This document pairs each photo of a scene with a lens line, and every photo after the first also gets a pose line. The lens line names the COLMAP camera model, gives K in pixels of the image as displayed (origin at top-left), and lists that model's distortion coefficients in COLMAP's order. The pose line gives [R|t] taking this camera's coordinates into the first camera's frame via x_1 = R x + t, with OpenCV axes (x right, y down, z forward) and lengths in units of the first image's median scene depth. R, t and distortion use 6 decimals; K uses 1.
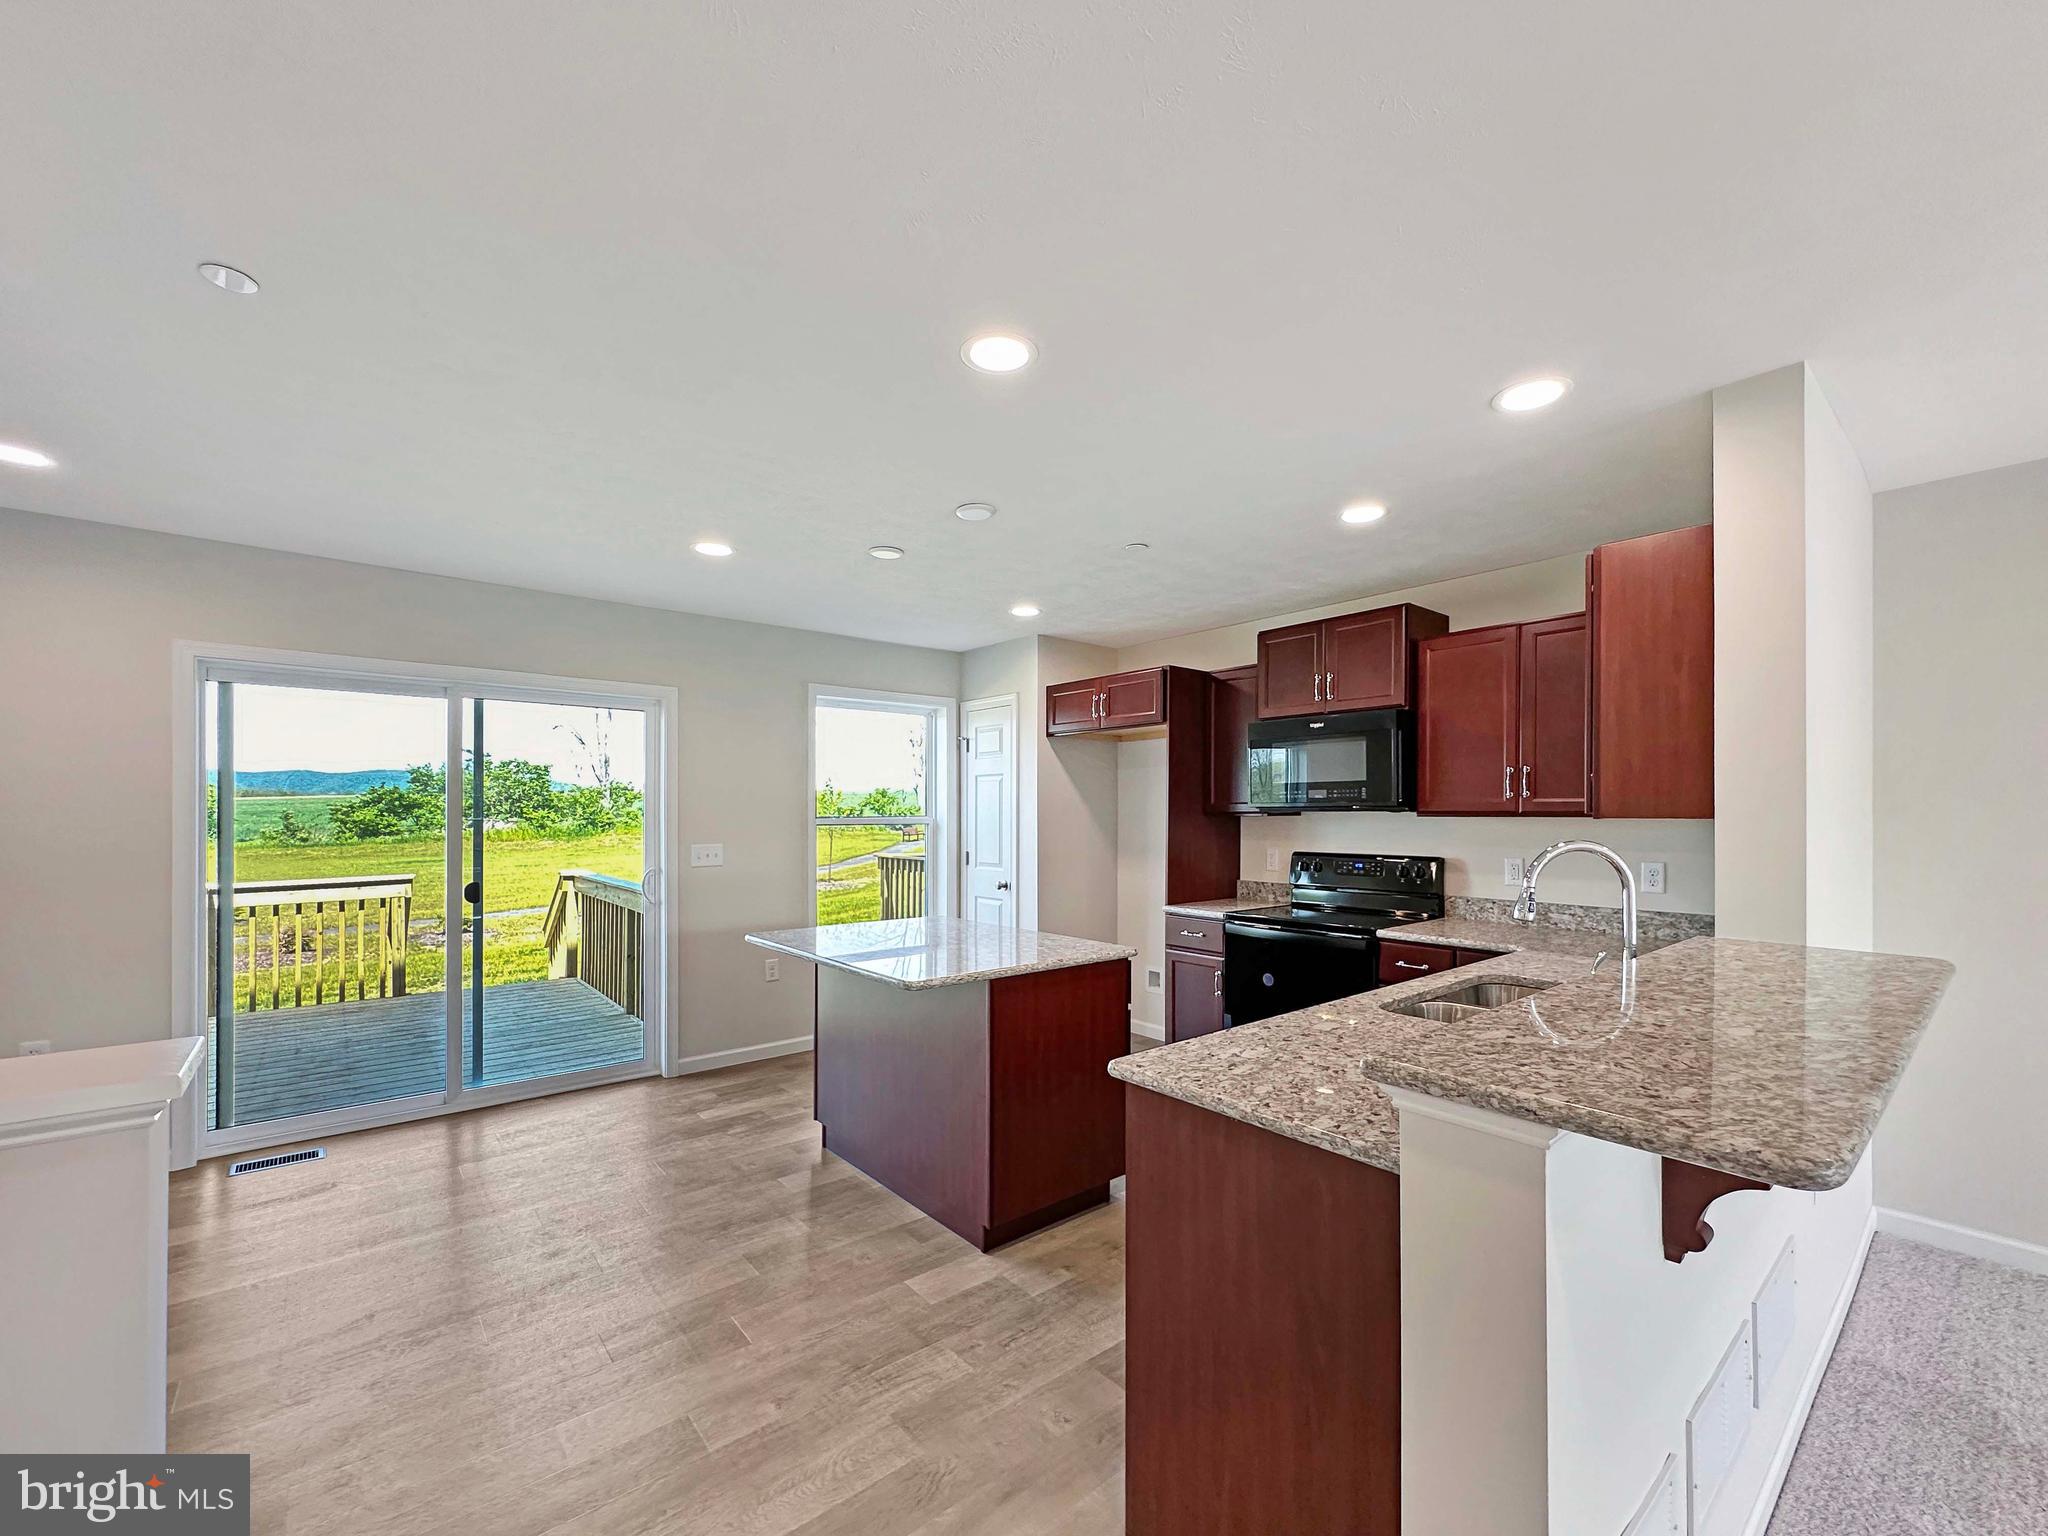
lens RADIAL K [[843.3, 0, 1034.0], [0, 843.3, 815.5], [0, 0, 1]] dist [-0.003150, 0.000466]
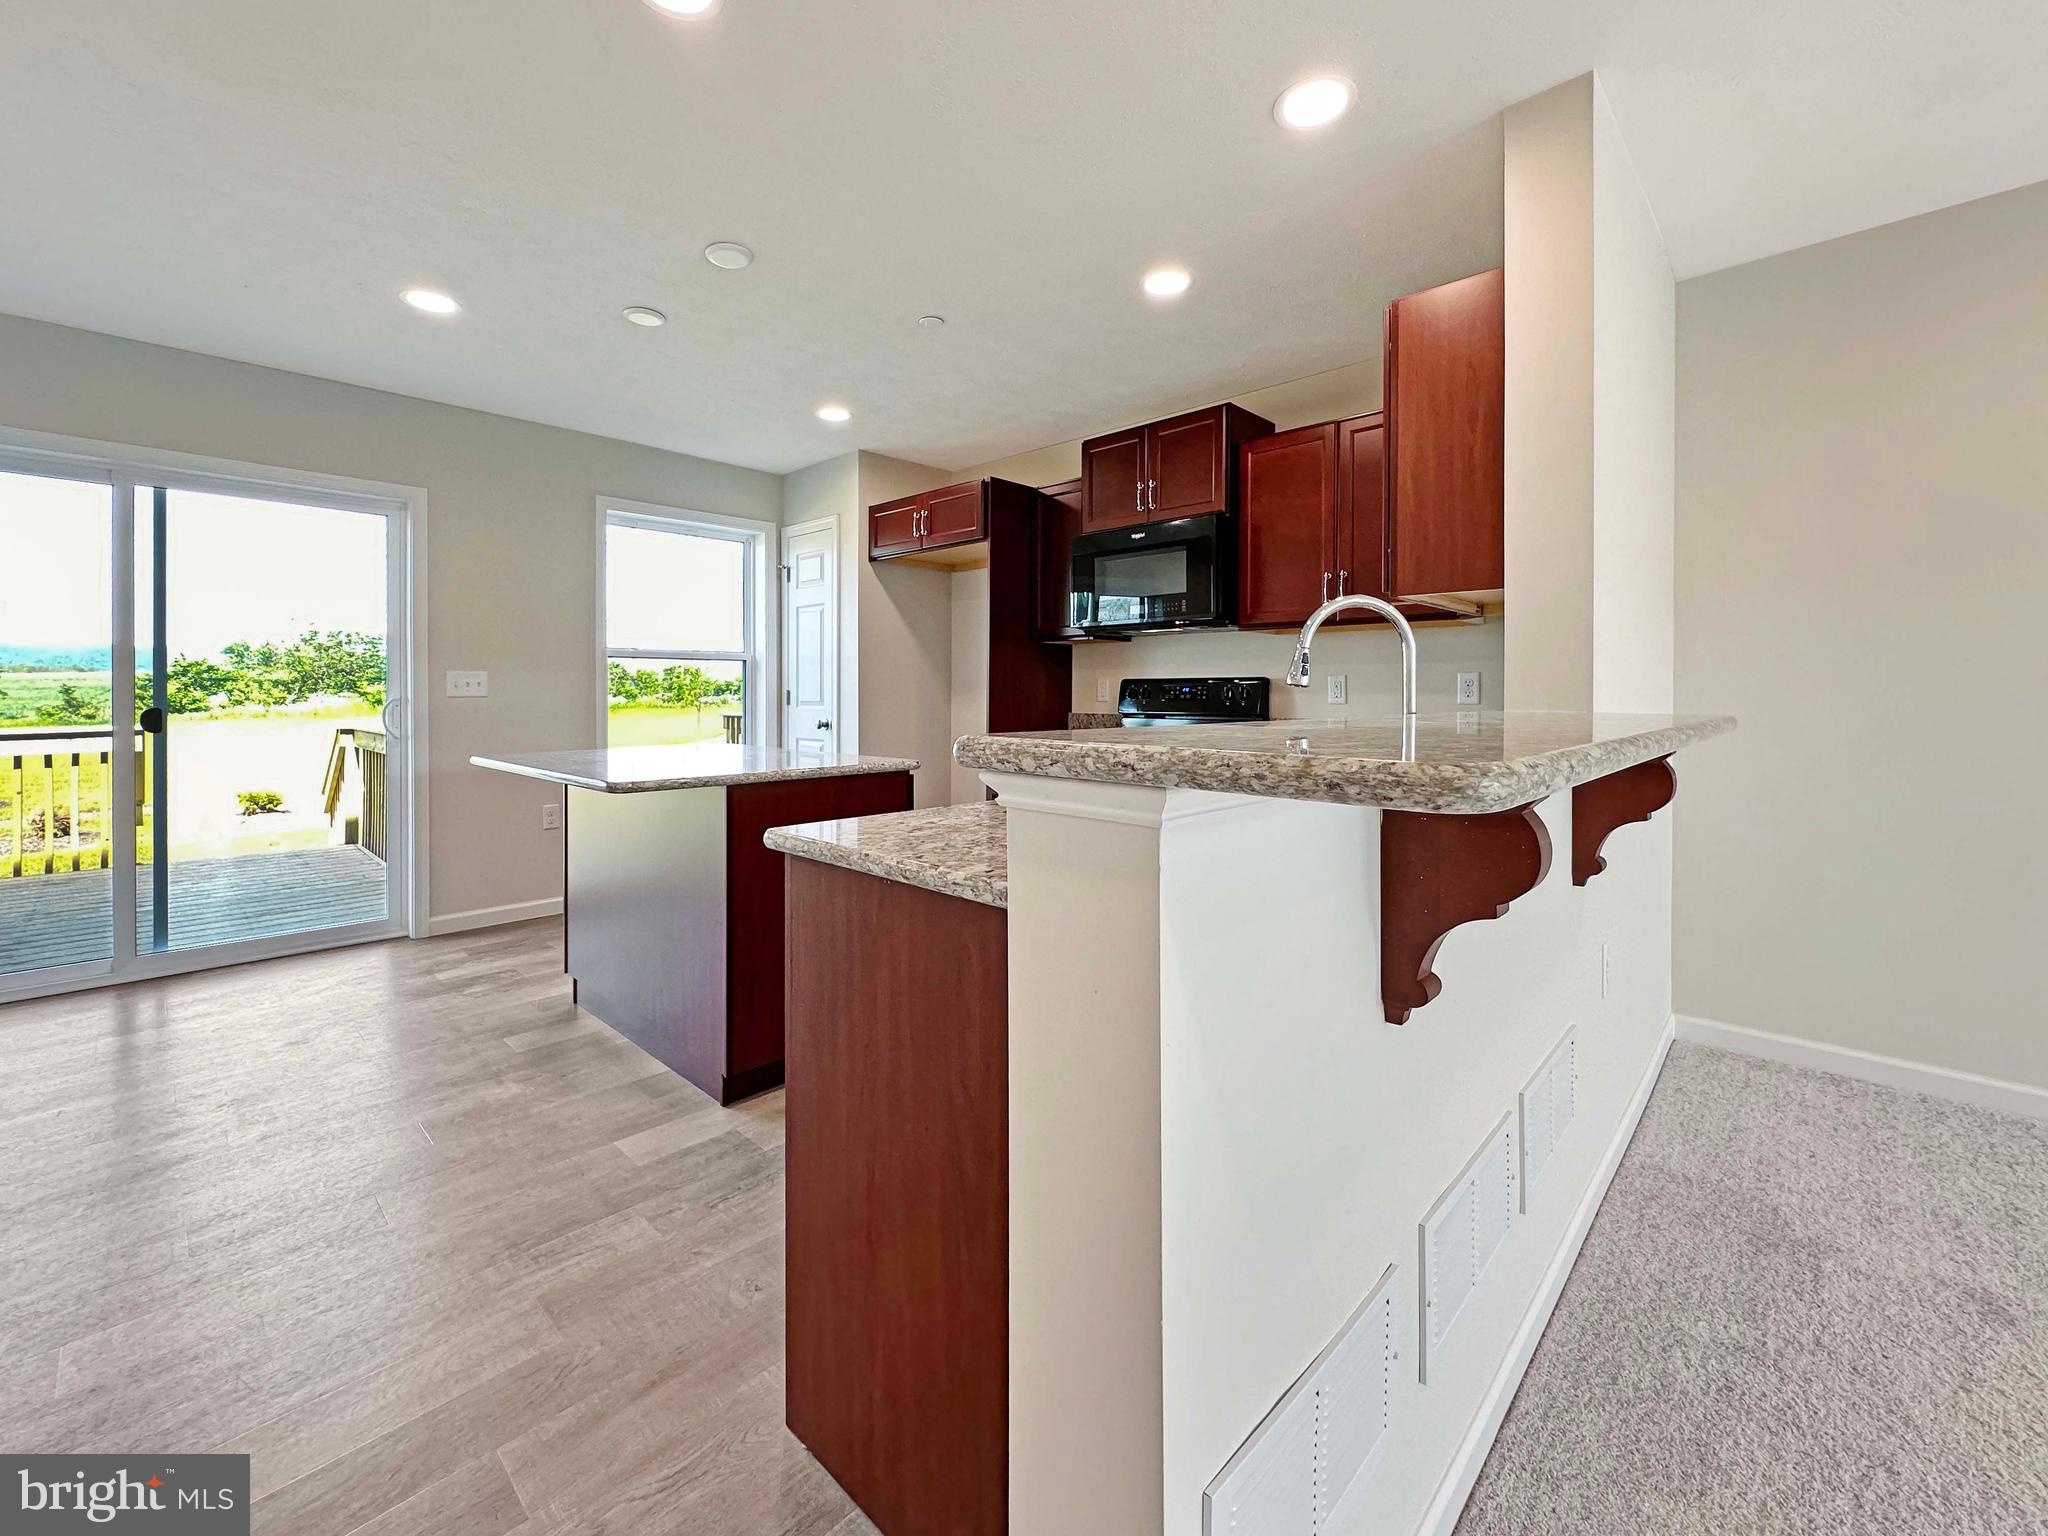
lens RADIAL K [[850.6, 0, 1016.6], [0, 850.6, 699.5], [0, 0, 1]] dist [-0.001623, -0.000314]
pose [[0.994331, 0.000040, 0.106332, 0.098765], [-0.000569, 0.999988, 0.004942, 0.068130], [-0.106331, -0.004974, 0.994318, 0.074248]]
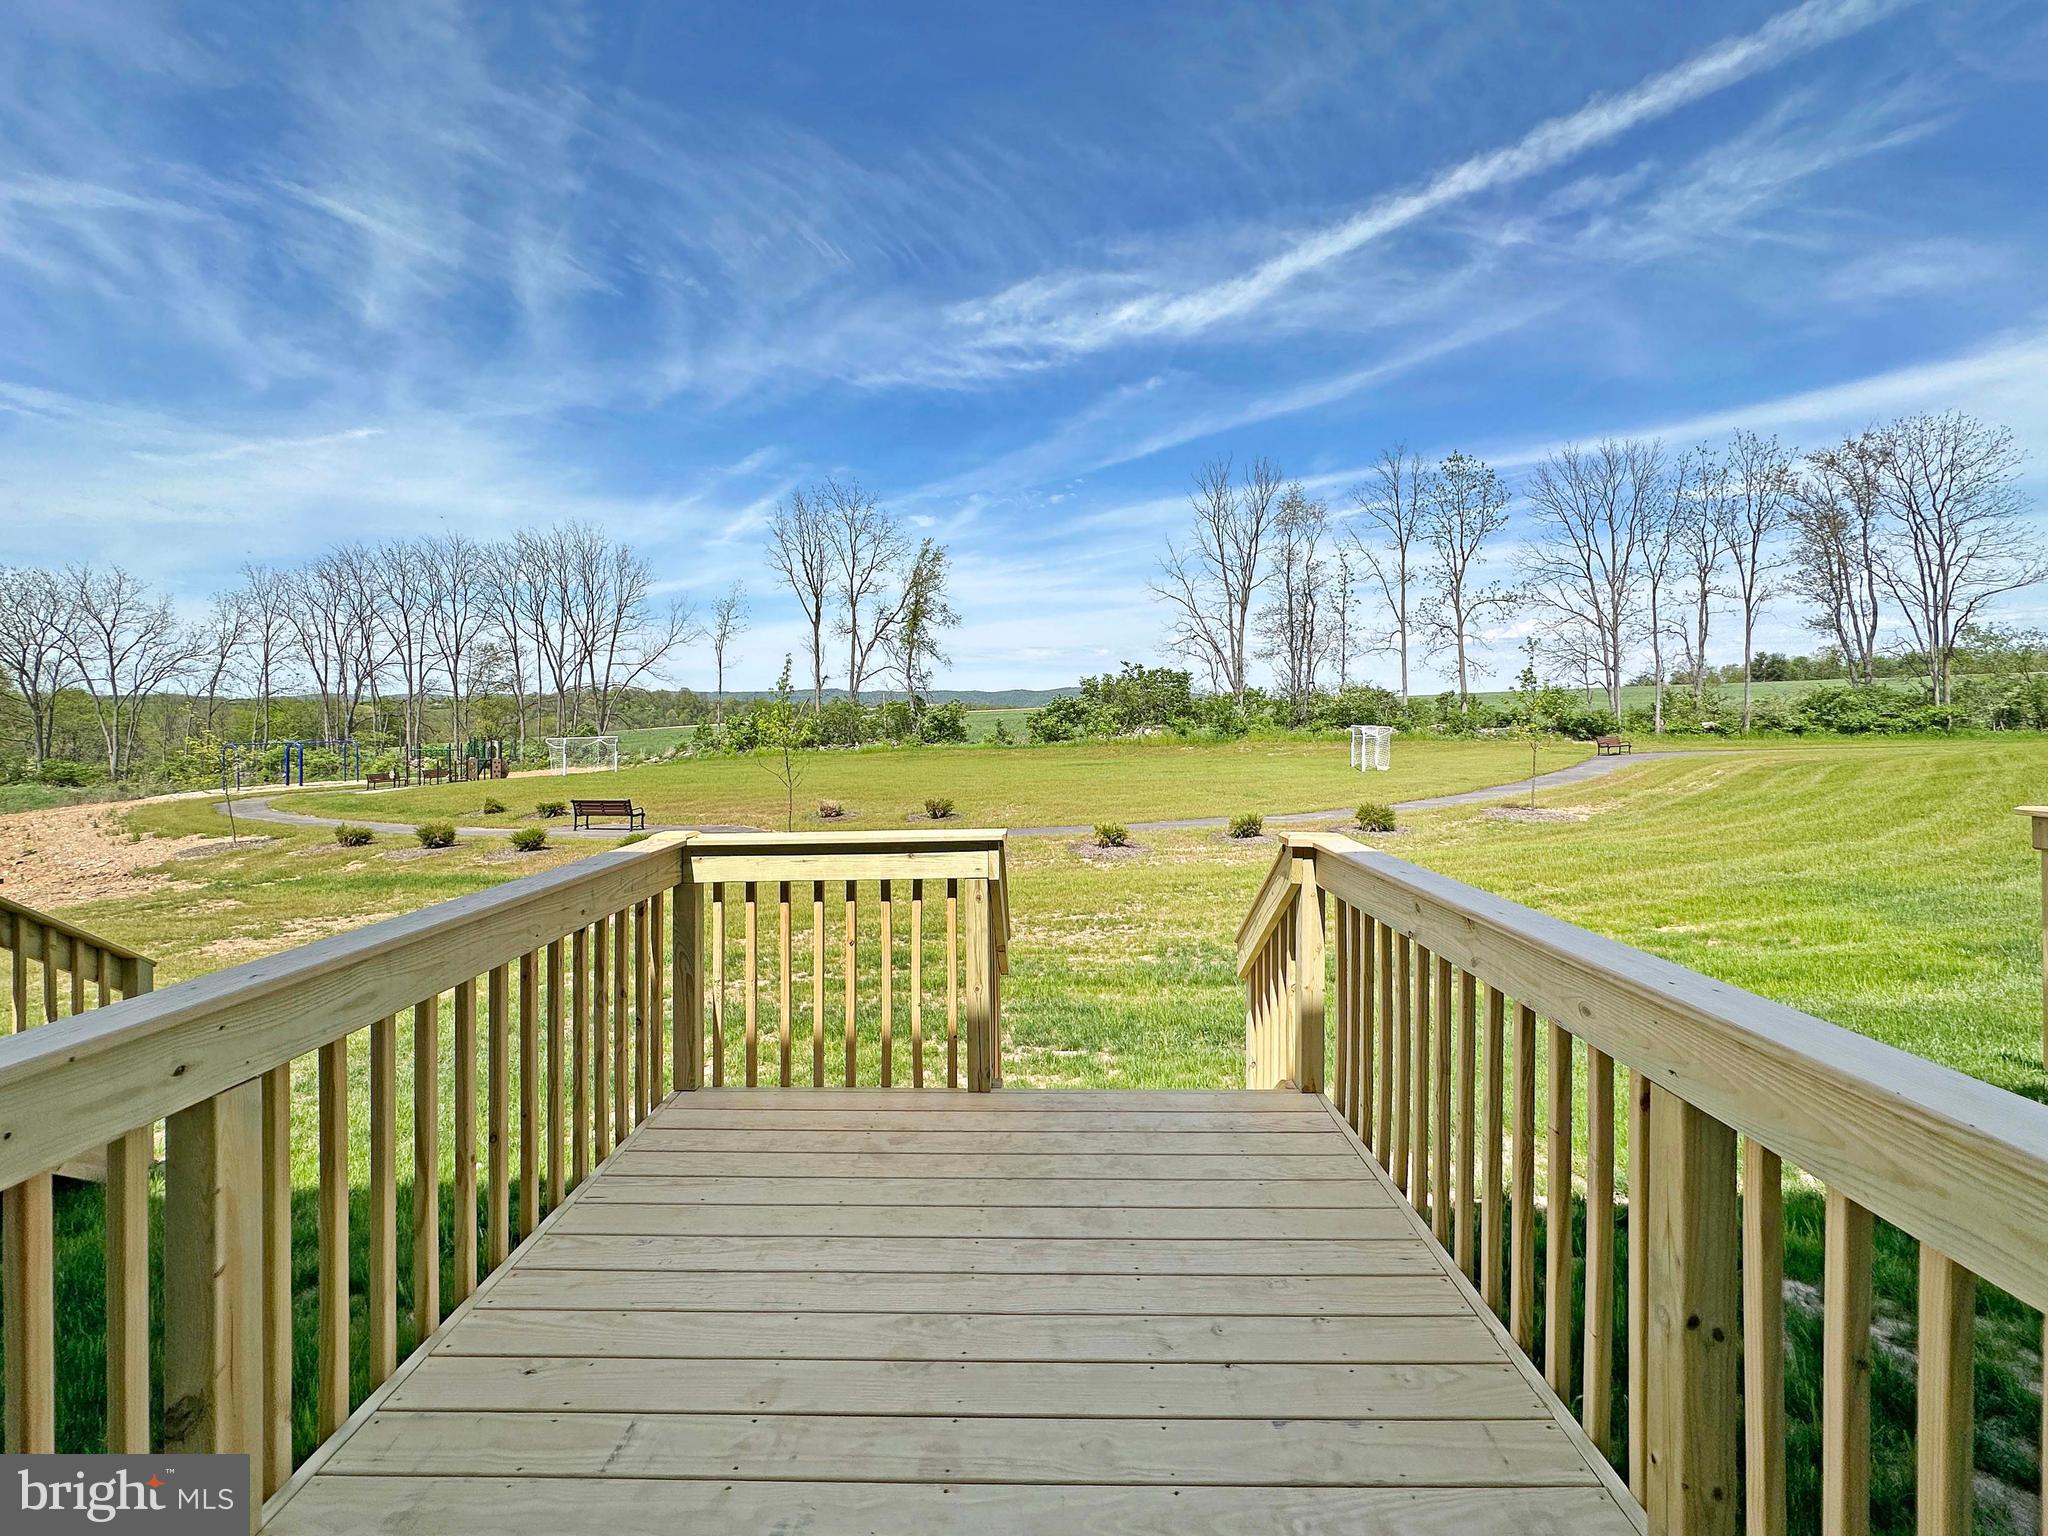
lens RADIAL K [[839.0, 0, 1030.9], [0, 839.0, 711.8], [0, 0, 1]] dist [-0.000511, -0.000073]
pose [[0.762669, -0.010384, -0.646706, -0.737735], [0.001542, 0.999897, -0.014237, 0.019411], [0.646787, 0.009861, 0.762607, 1.137784]]
